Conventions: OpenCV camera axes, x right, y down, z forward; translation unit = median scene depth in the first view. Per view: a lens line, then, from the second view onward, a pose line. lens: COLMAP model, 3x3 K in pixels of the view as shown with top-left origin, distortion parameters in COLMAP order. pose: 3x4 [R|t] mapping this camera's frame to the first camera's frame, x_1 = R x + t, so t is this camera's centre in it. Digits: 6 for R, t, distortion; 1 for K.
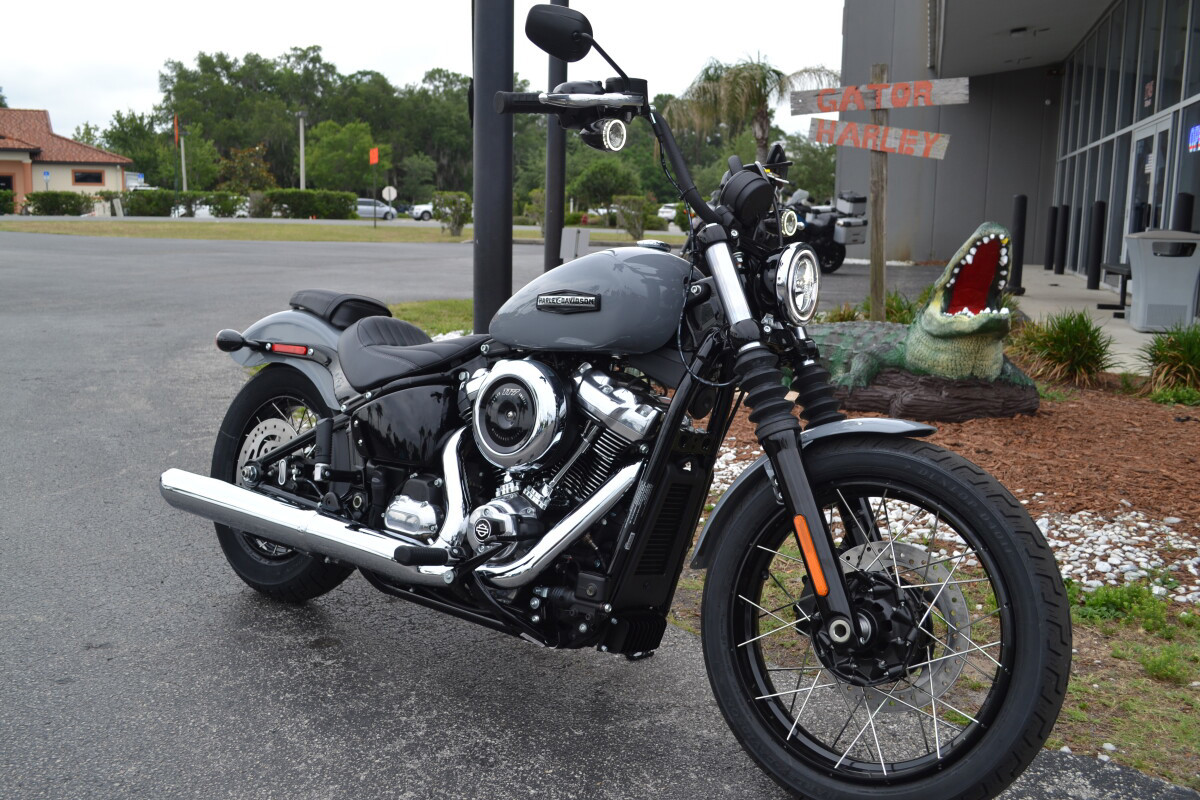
lens RADIAL K [[1137.2, 0, 601.2], [0, 1137.2, 398.2], [0, 0, 1]] dist [-0.063874, 0.000000]
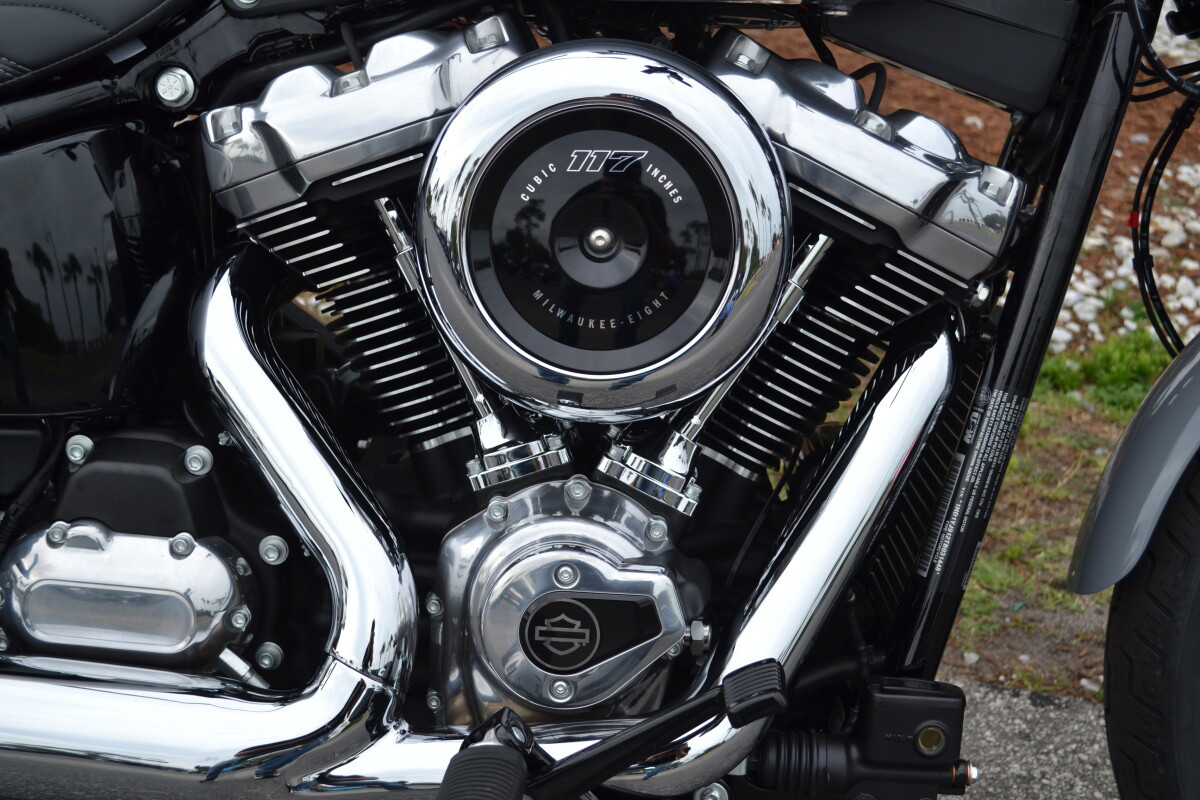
lens RADIAL K [[1668.4, 0, 586.4], [0, 1668.4, 407.4], [0, 0, 1]] dist [-0.022869, 0.000000]
pose [[0.809138, -0.188002, 0.556732, -0.144661], [0.033943, 0.960810, 0.275122, -0.027167], [-0.586638, -0.203714, 0.783809, 0.285548]]
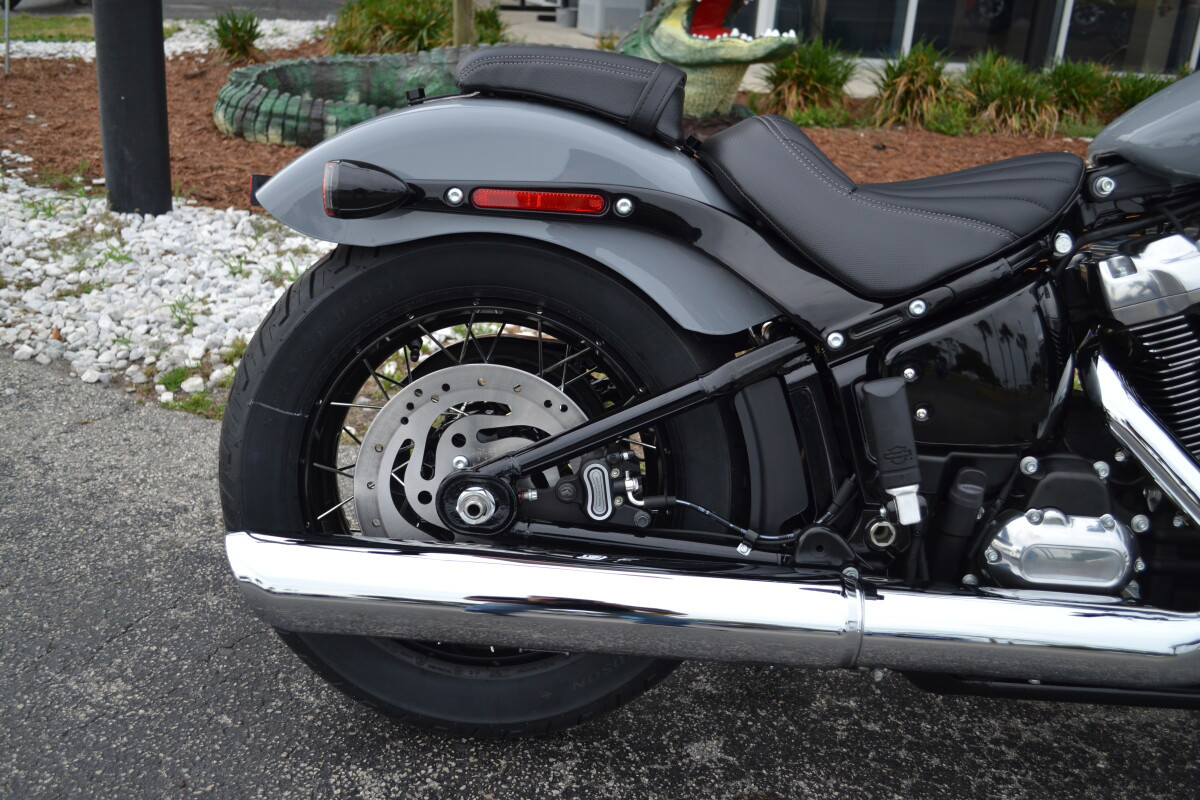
lens RADIAL K [[1184.4, 0, 592.7], [0, 1184.4, 399.9], [0, 0, 1]] dist [-0.063930, 0.000000]
pose [[0.798197, -0.192036, 0.570968, -0.290765], [0.045742, 0.964412, 0.260419, -0.047506], [-0.600658, -0.181748, 0.778574, 0.353724]]
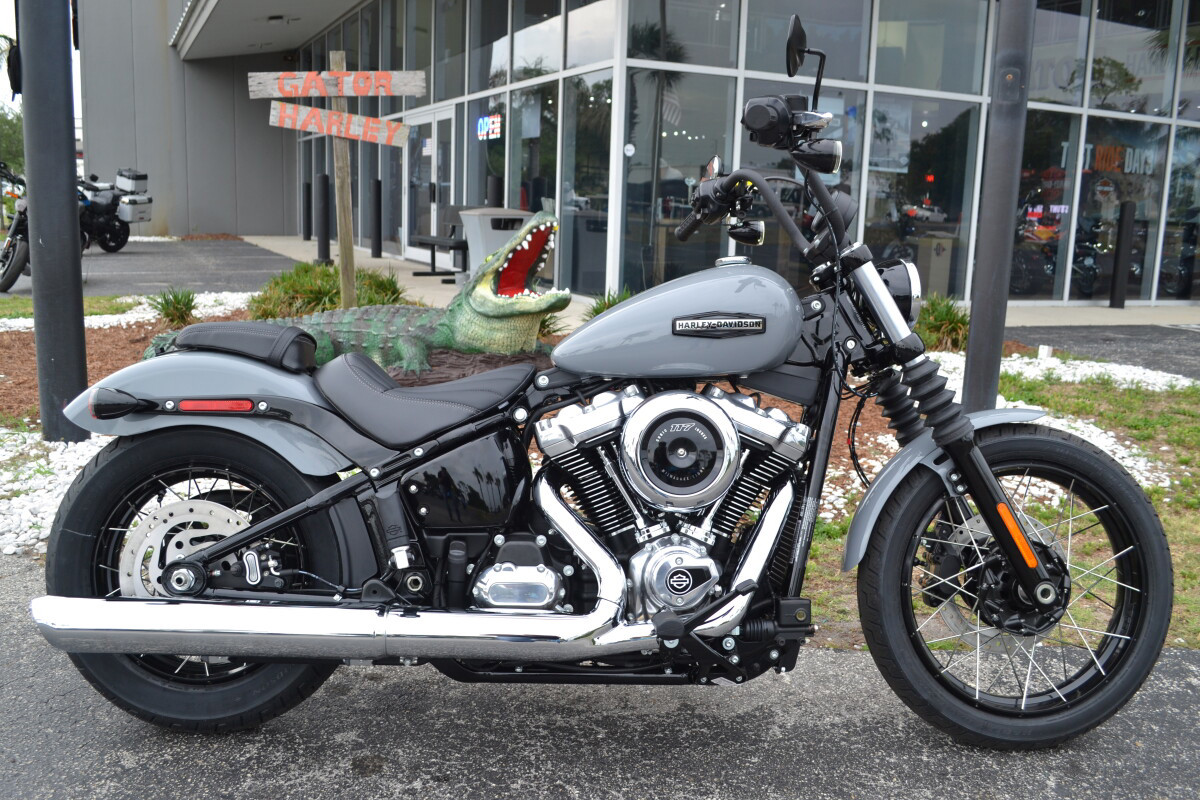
lens RADIAL K [[1057.8, 0, 590.5], [0, 1057.8, 405.7], [0, 0, 1]] dist [-0.072403, 0.004132]
pose [[0.762925, -0.119653, 0.635318, -0.294050], [0.091046, 0.992815, 0.077649, -0.041749], [-0.640044, -0.001398, 0.768337, 0.169926]]
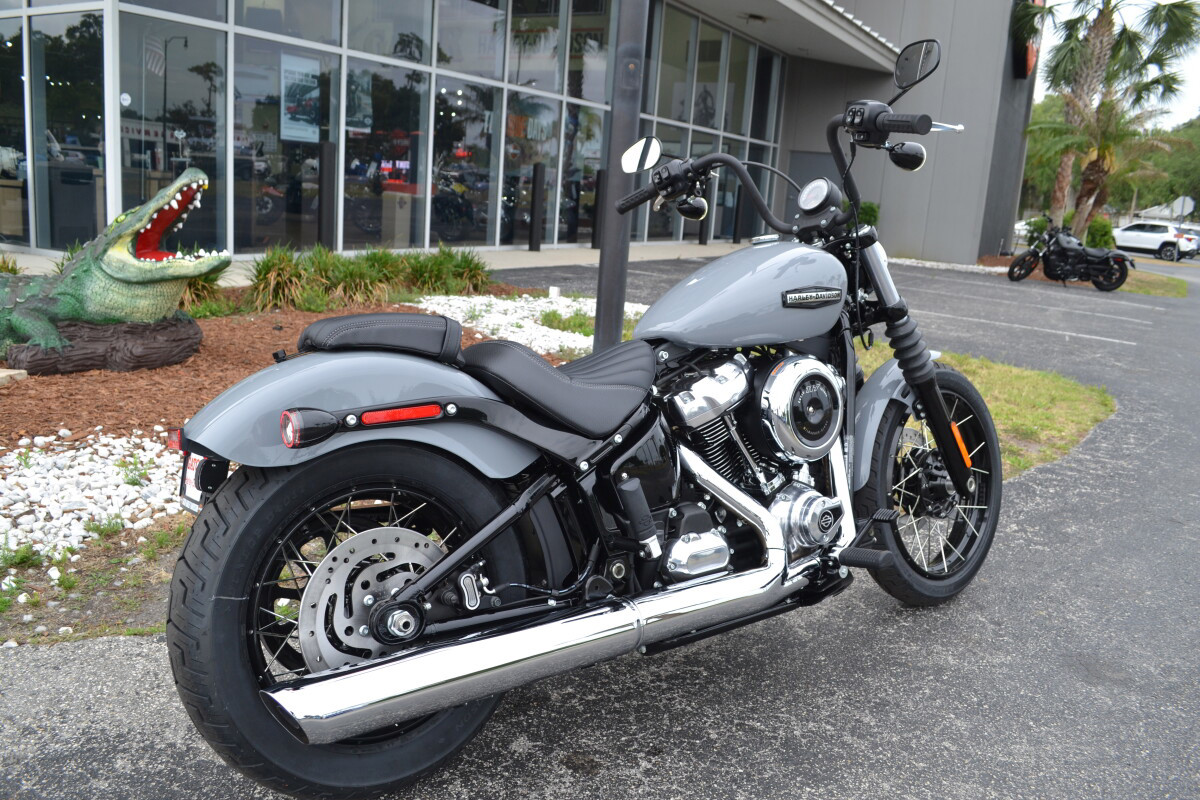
lens RADIAL K [[962.6, 0, 581.4], [0, 962.6, 398.0], [0, 0, 1]] dist [-0.083828, 0.018858]
pose [[0.252601, -0.213419, 0.943740, -0.422438], [0.096572, 0.976061, 0.194879, -0.082675], [-0.962739, 0.041912, 0.267164, 0.421633]]
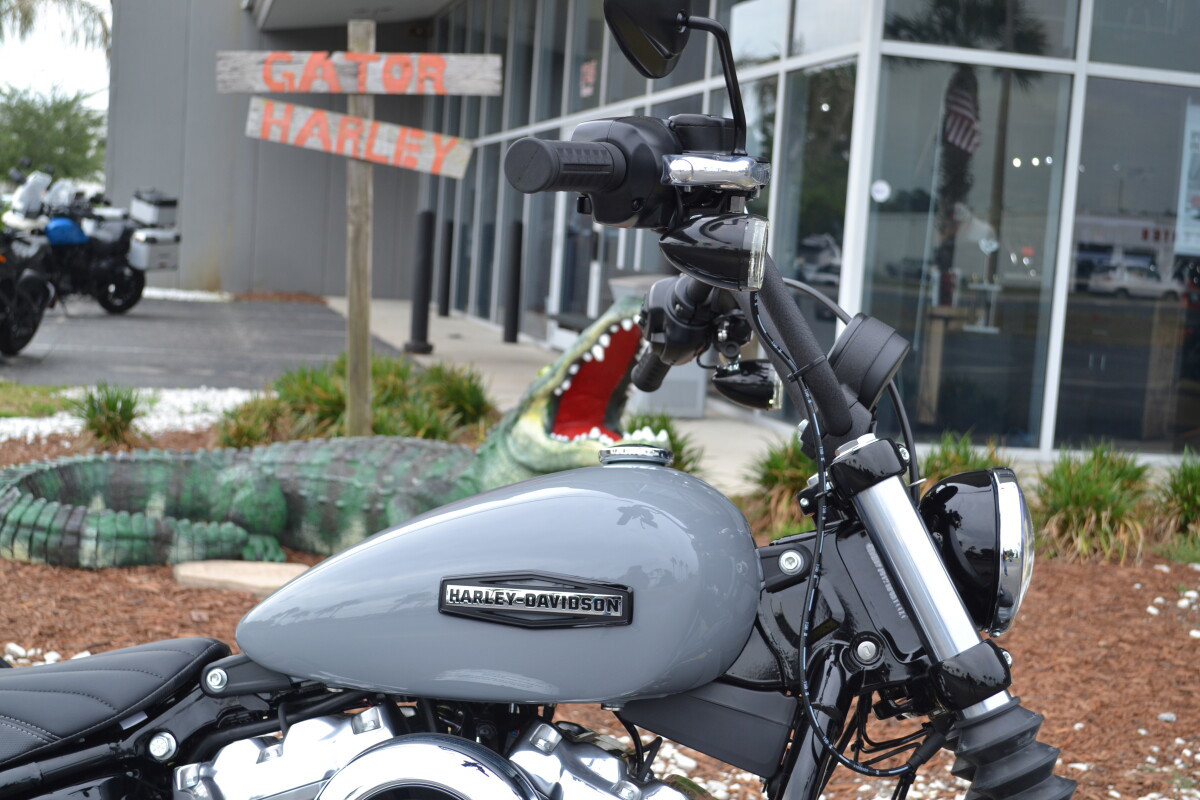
lens RADIAL K [[1668.4, 0, 592.0], [0, 1668.4, 407.6], [0, 0, 1]] dist [-0.022869, 0.000000]
pose [[0.868900, -0.011586, 0.494853, -0.142583], [0.033284, 0.998831, -0.035057, -0.058996], [-0.493868, 0.046932, 0.868269, 0.183805]]
